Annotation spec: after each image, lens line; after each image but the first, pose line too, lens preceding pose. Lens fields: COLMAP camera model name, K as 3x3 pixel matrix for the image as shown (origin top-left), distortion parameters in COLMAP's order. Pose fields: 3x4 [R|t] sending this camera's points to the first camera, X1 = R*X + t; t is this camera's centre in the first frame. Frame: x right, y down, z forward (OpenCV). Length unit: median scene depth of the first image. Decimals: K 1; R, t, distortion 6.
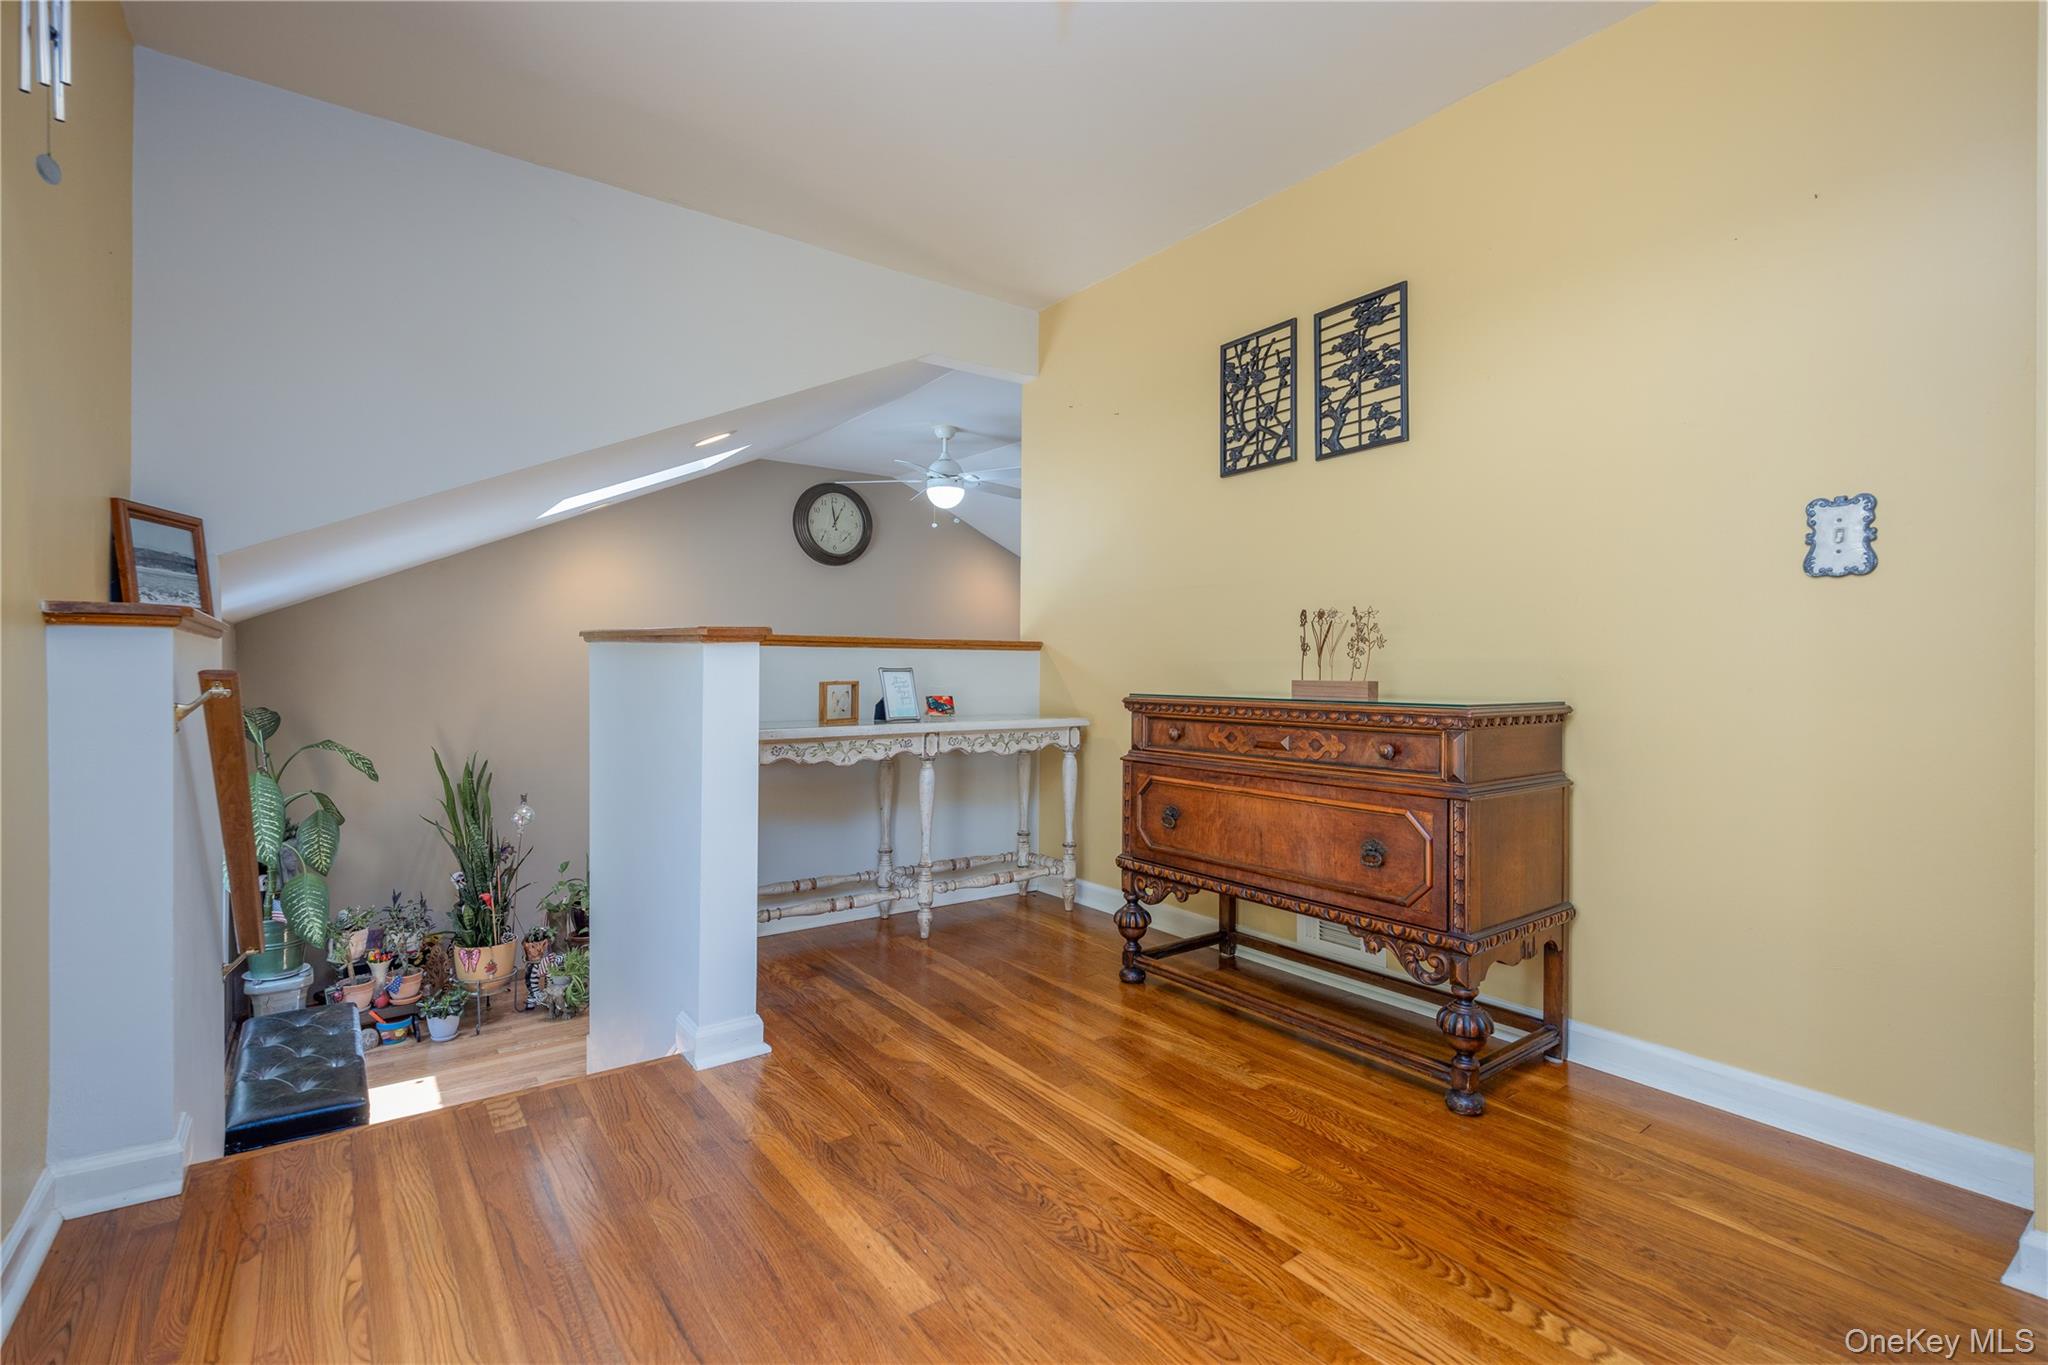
lens RADIAL K [[935.5, 0, 1023.4], [0, 935.5, 668.5], [0, 0, 1]] dist [0.004611, 0.000134]
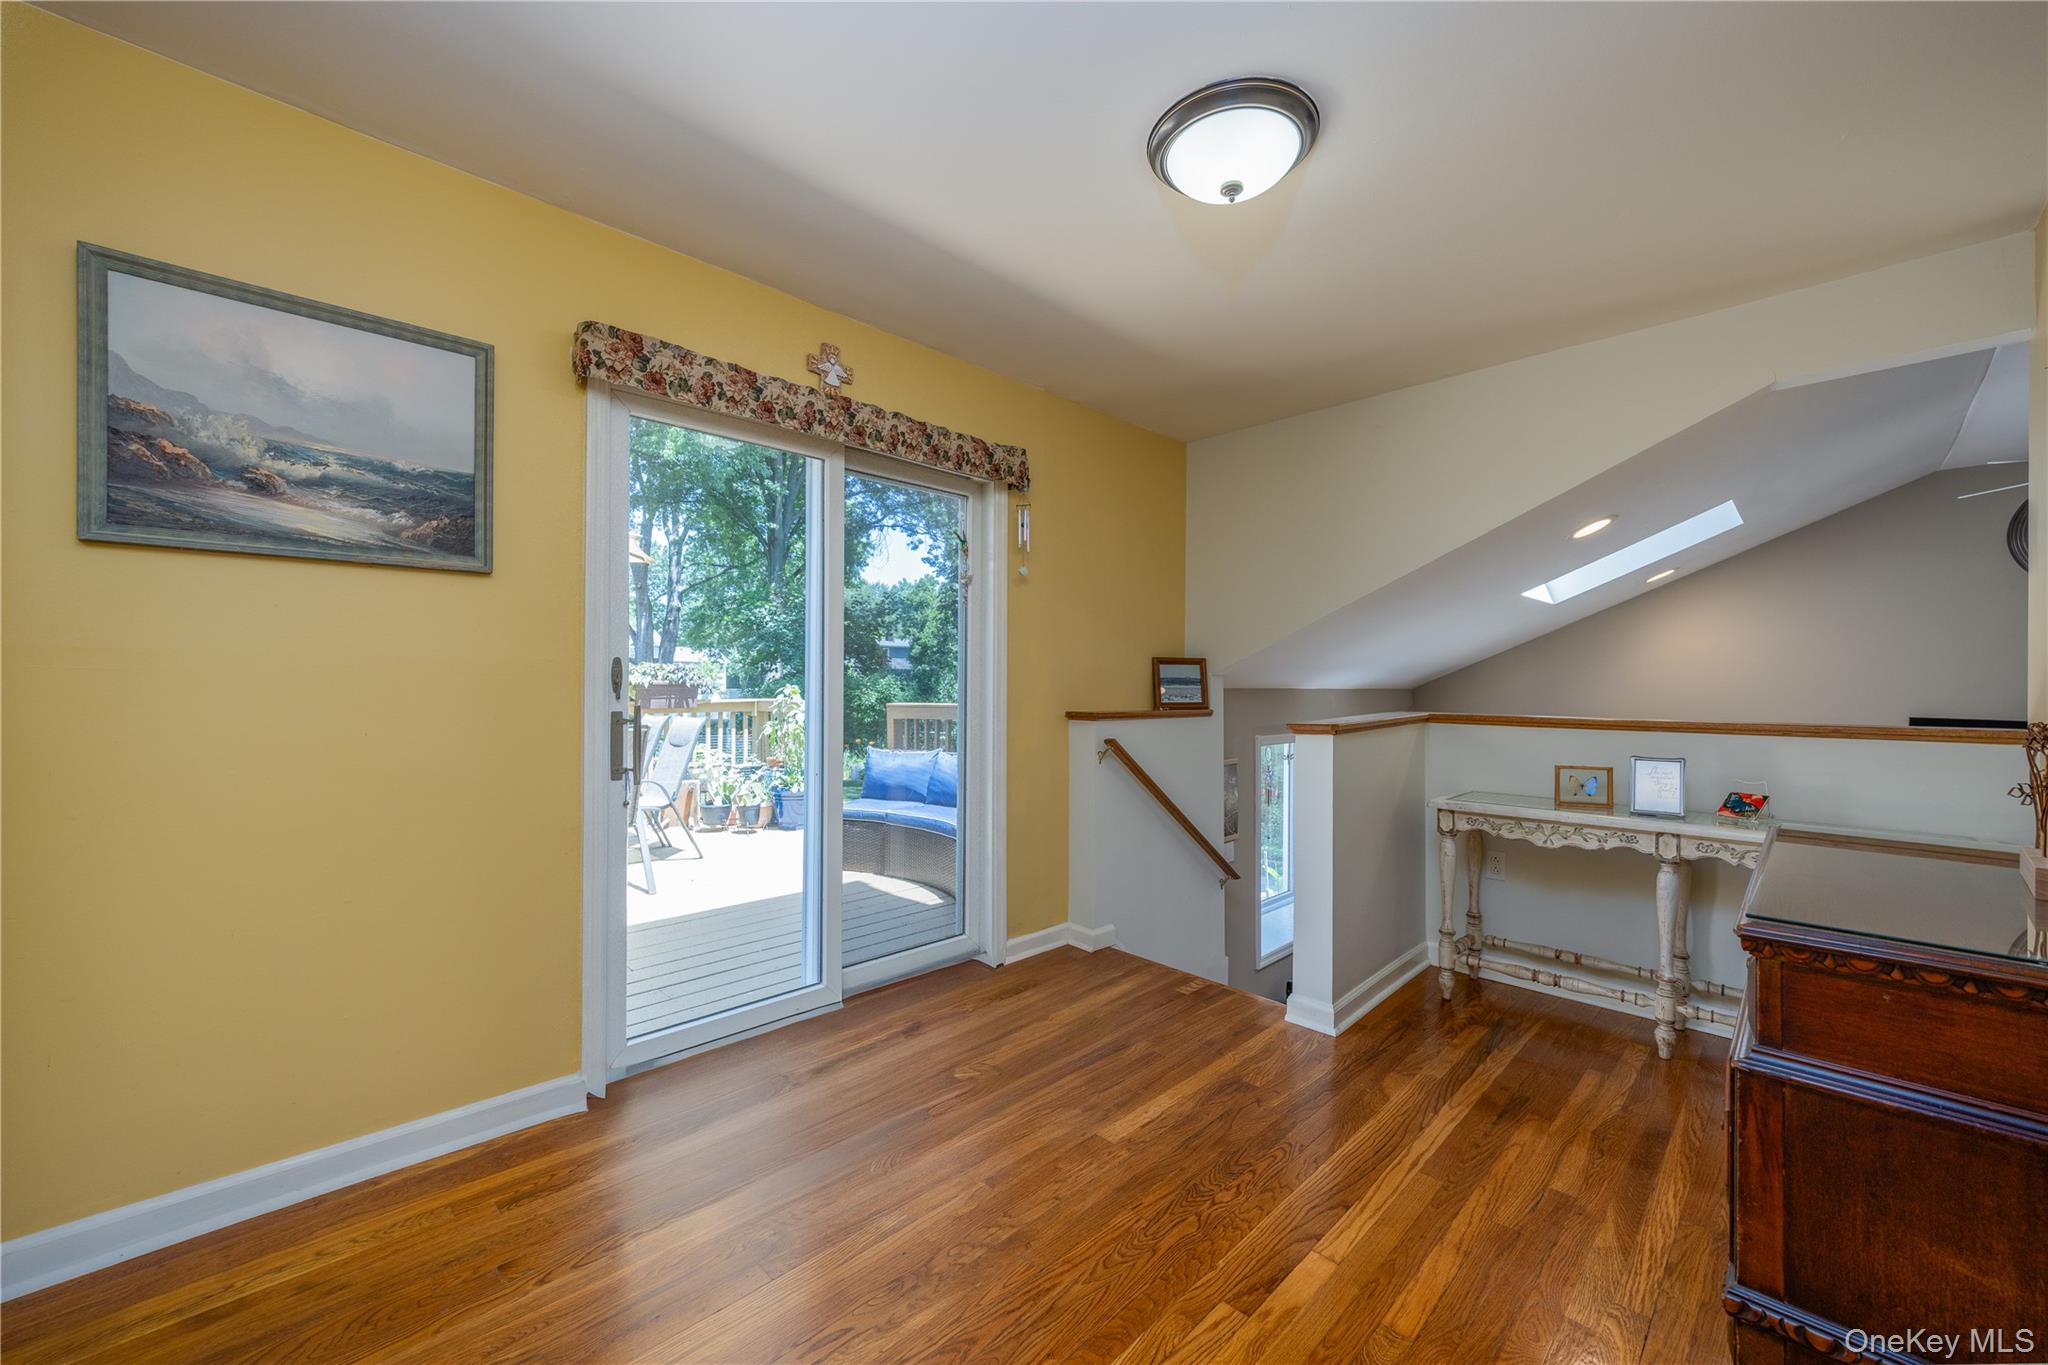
lens RADIAL K [[777.8, 0, 1021.3], [0, 777.8, 687.8], [0, 0, 1]] dist [-0.001088, -0.000082]
pose [[0.132403, -0.004293, -0.991187, 0.661878], [-0.009827, 0.999936, -0.005644, -0.071713], [0.991147, 0.010488, 0.132352, 0.330632]]
